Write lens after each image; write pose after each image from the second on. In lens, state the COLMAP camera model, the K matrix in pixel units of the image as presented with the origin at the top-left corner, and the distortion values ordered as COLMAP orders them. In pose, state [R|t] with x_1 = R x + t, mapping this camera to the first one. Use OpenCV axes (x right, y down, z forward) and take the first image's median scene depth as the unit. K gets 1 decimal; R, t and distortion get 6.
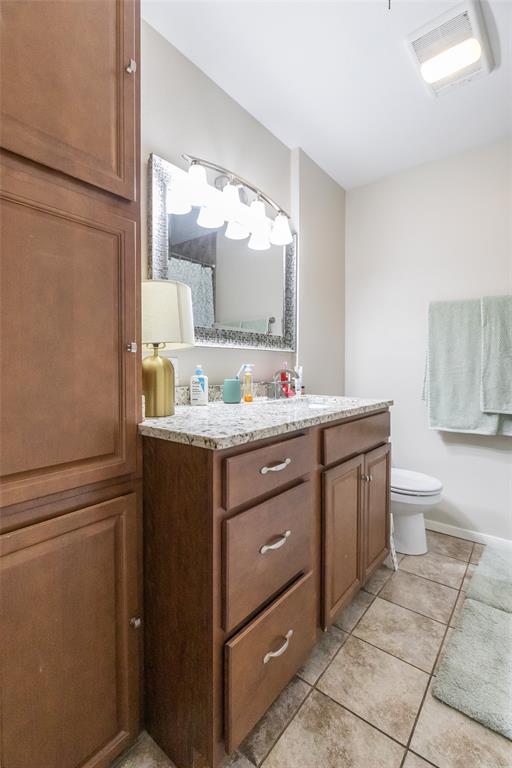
lens RADIAL K [[347.2, 0, 257.7], [0, 347.2, 368.2], [0, 0, 1]] dist [0.006462, 0.000549]
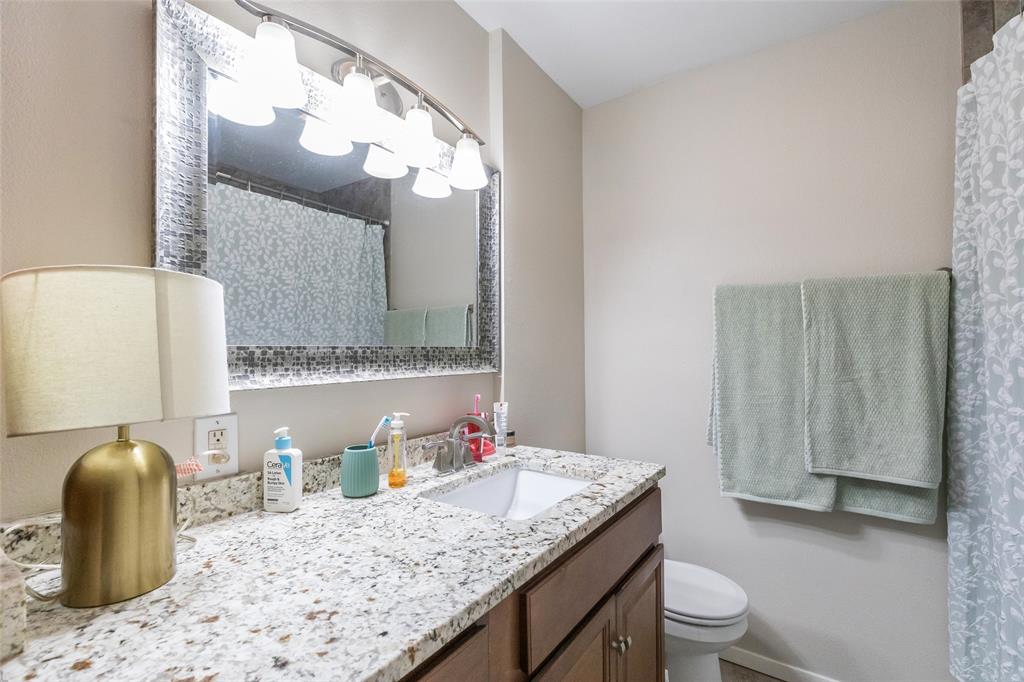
lens RADIAL K [[462.9, 0, 511.2], [0, 462.9, 346.2], [0, 0, 1]] dist [0.006462, 0.000549]
pose [[0.997296, -0.009114, 0.072927, 0.079558], [0.010799, 0.999683, -0.022754, -0.078928], [-0.072696, 0.023480, 0.997078, 0.239445]]
